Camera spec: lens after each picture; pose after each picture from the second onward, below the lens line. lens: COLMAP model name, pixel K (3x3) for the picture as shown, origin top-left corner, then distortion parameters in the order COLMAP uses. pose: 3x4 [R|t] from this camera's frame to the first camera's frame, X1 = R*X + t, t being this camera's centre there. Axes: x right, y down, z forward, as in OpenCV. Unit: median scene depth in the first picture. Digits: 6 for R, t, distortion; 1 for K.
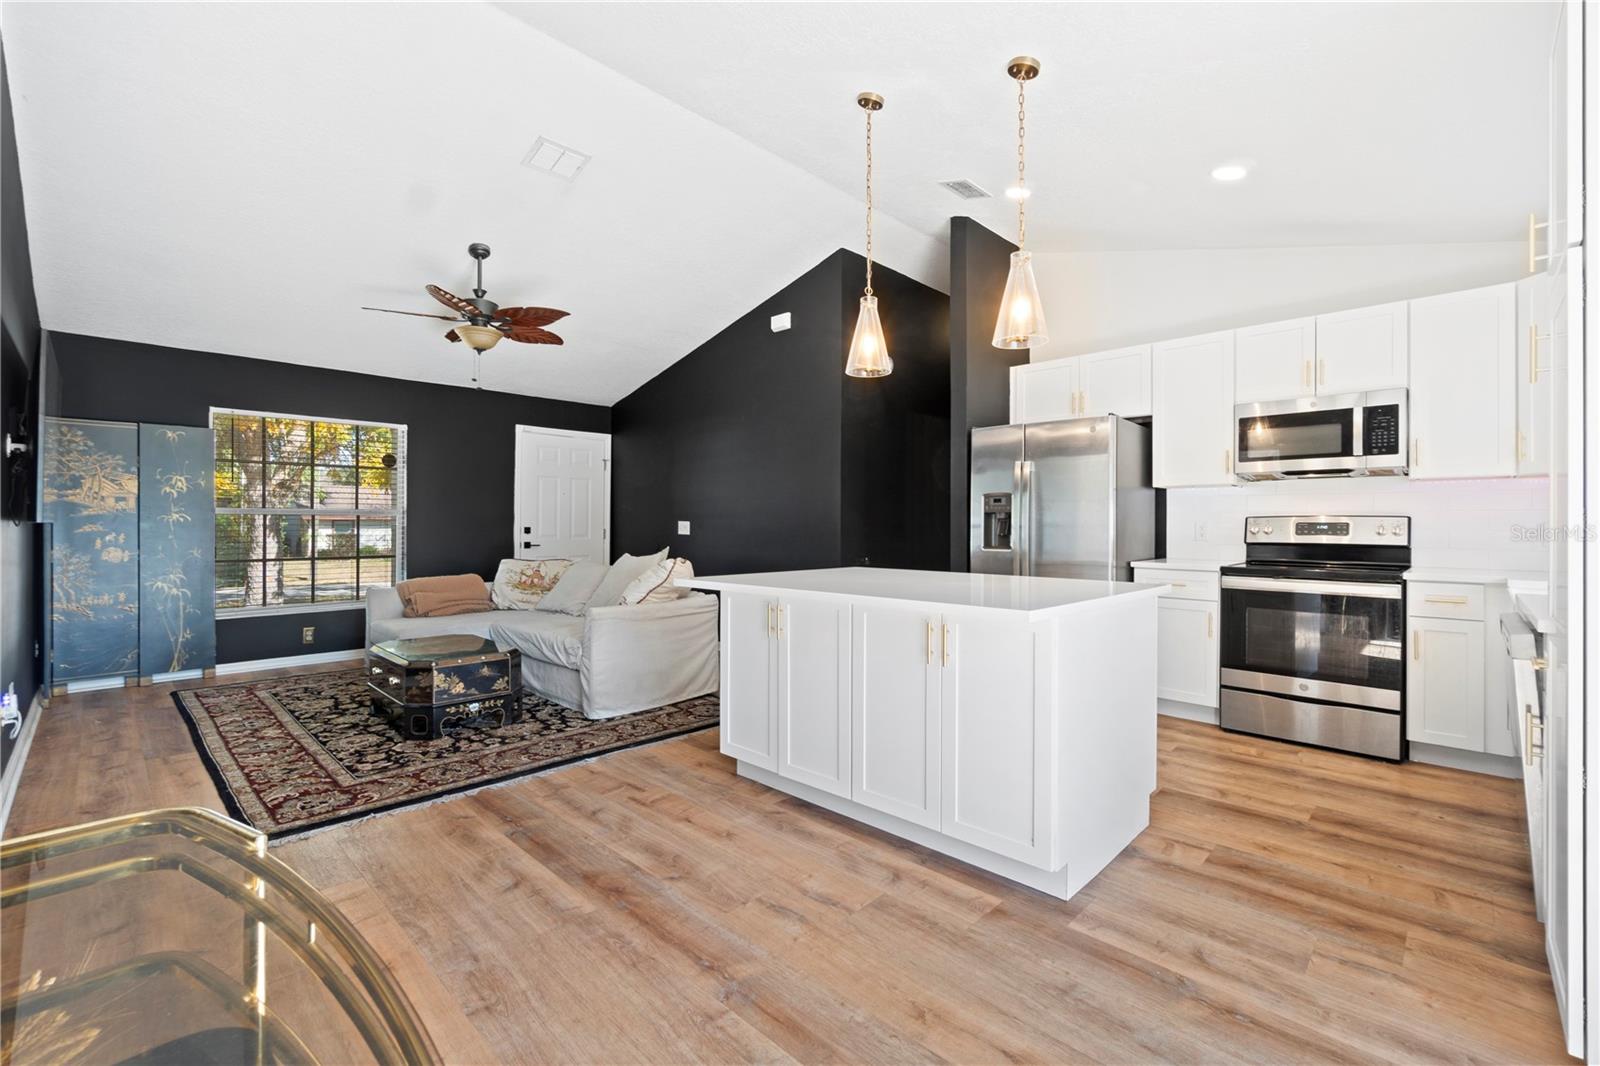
lens RADIAL K [[690.4, 0, 802.3], [0, 690.4, 526.3], [0, 0, 1]] dist [-0.003900, -0.000487]
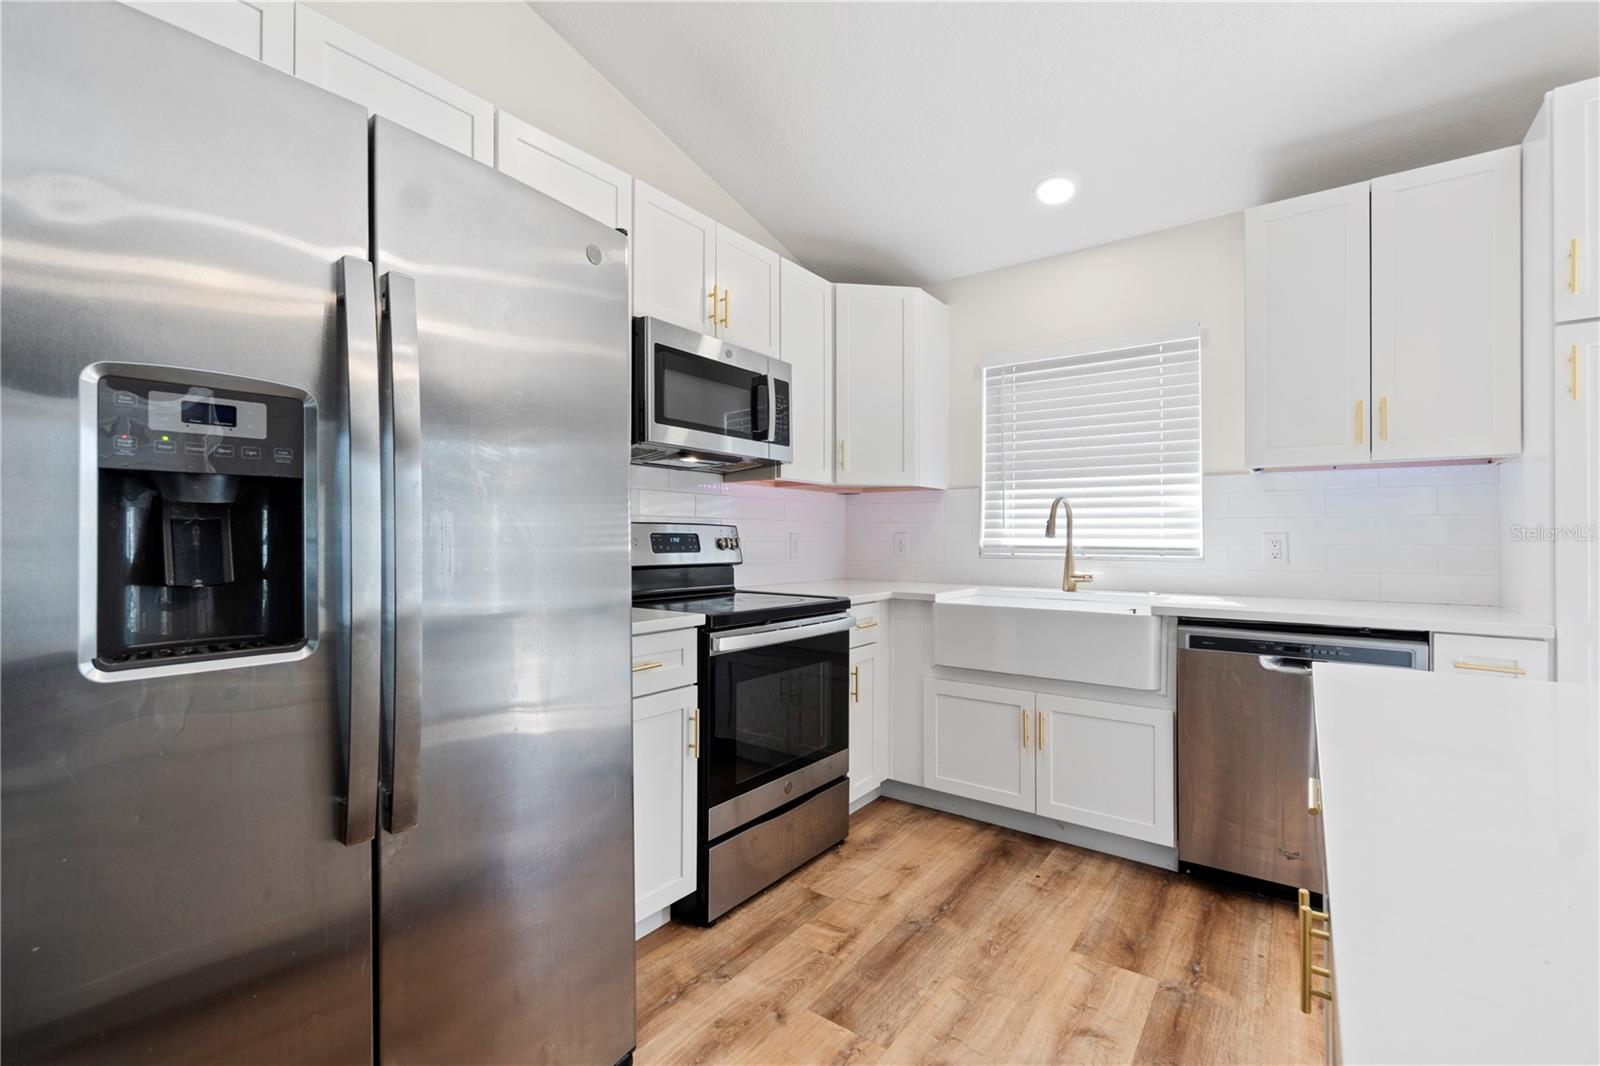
lens RADIAL K [[690.4, 0, 803.2], [0, 690.4, 532.7], [0, 0, 1]] dist [-0.003900, -0.000487]
pose [[-0.126574, 0.006058, 0.991939, 0.077575], [0.002785, 0.999980, -0.005752, -0.002017], [-0.991953, 0.002034, -0.126588, 1.006534]]
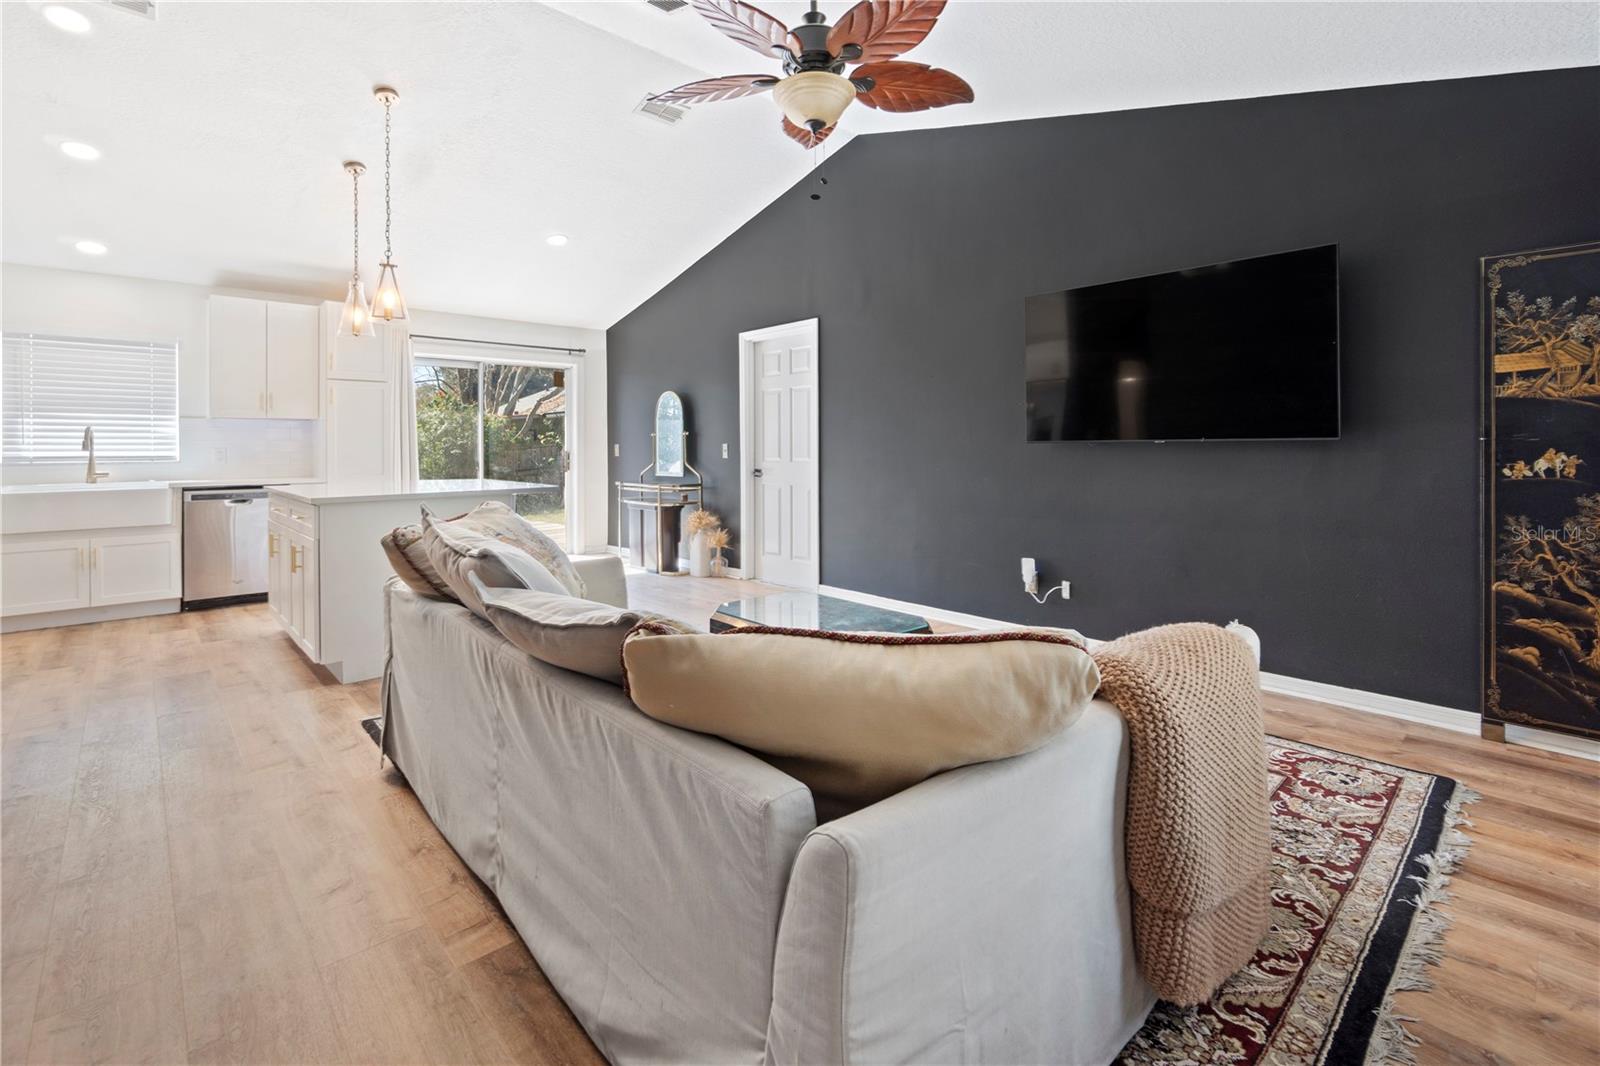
lens RADIAL K [[690.4, 0, 774.4], [0, 690.4, 441.4], [0, 0, 1]] dist [-0.003900, -0.000487]
pose [[-0.997140, 0.003161, 0.075512, -0.560647], [0.003282, 0.999994, 0.001482, -0.015880], [-0.075507, 0.001725, -0.997144, 1.797604]]
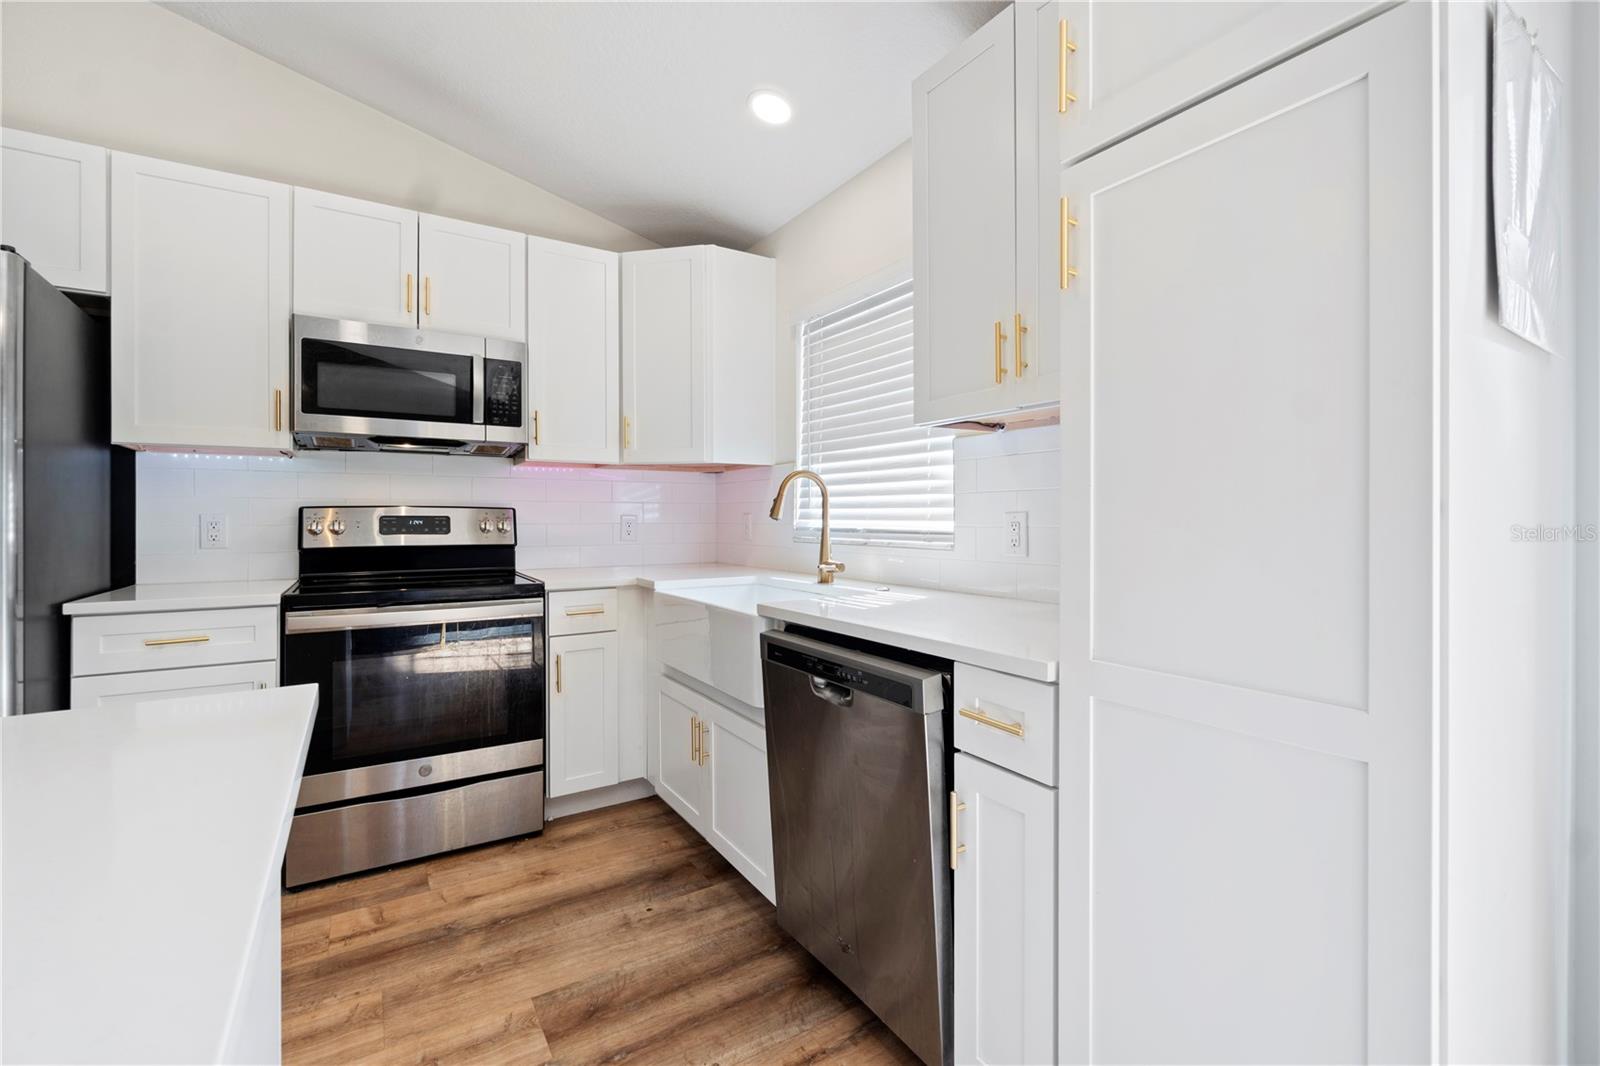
lens RADIAL K [[690.4, 0, 802.4], [0, 690.4, 518.4], [0, 0, 1]] dist [-0.003900, -0.000487]
pose [[0.232909, -0.001179, 0.972498, 0.172461], [0.005936, 0.999982, -0.000209, -0.000589], [-0.972480, 0.005821, 0.232912, 0.475393]]
